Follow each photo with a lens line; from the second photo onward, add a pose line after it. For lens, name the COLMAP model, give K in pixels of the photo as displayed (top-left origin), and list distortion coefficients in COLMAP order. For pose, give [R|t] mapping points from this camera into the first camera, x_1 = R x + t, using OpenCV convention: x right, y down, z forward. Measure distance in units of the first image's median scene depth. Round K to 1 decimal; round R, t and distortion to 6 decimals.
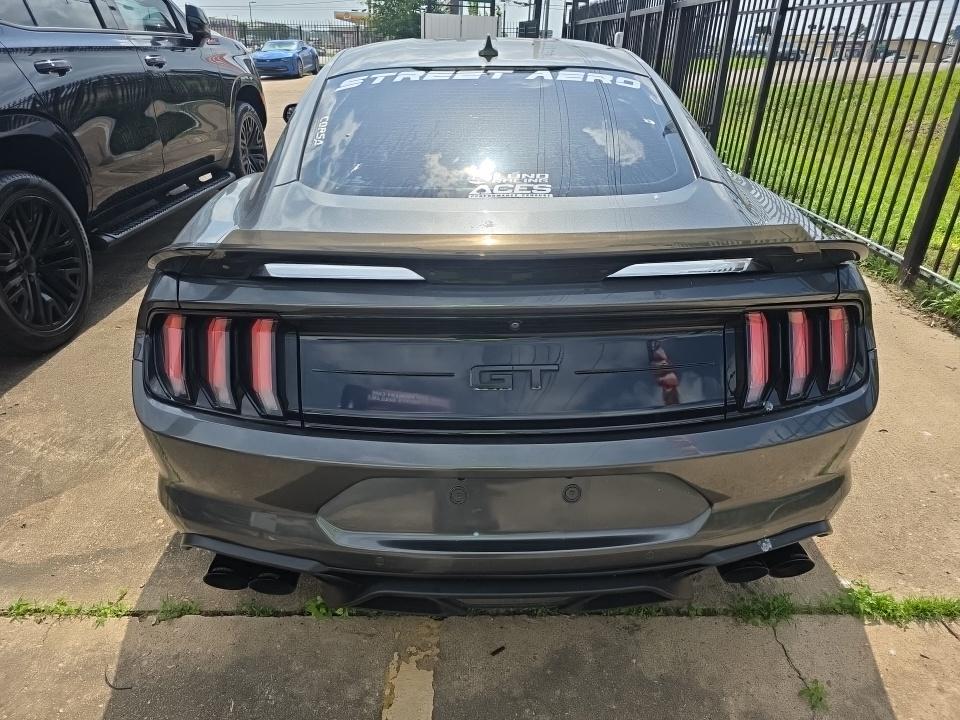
lens RADIAL K [[656.7, 0, 478.0], [0, 656.7, 352.1], [0, 0, 1]] dist [0.022197, -0.010714]
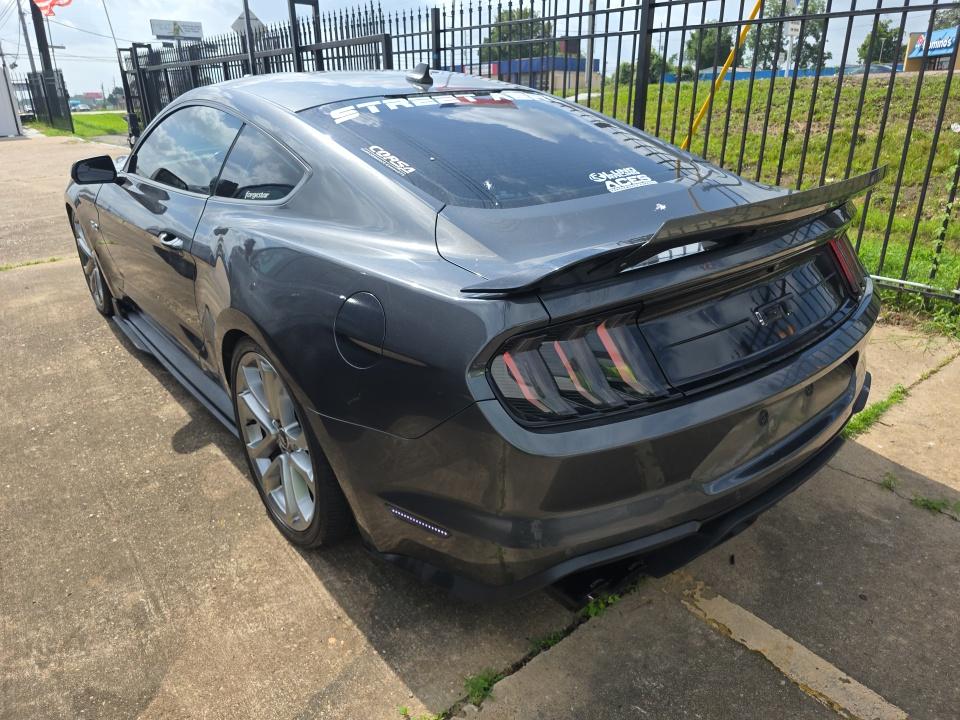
lens RADIAL K [[656.7, 0, 484.2], [0, 656.7, 356.2], [0, 0, 1]] dist [0.022197, -0.010714]
pose [[0.783364, -0.263117, 0.563126, -0.899066], [0.295608, 0.954674, 0.034845, -0.068370], [-0.546770, 0.139169, 0.825636, 0.218466]]
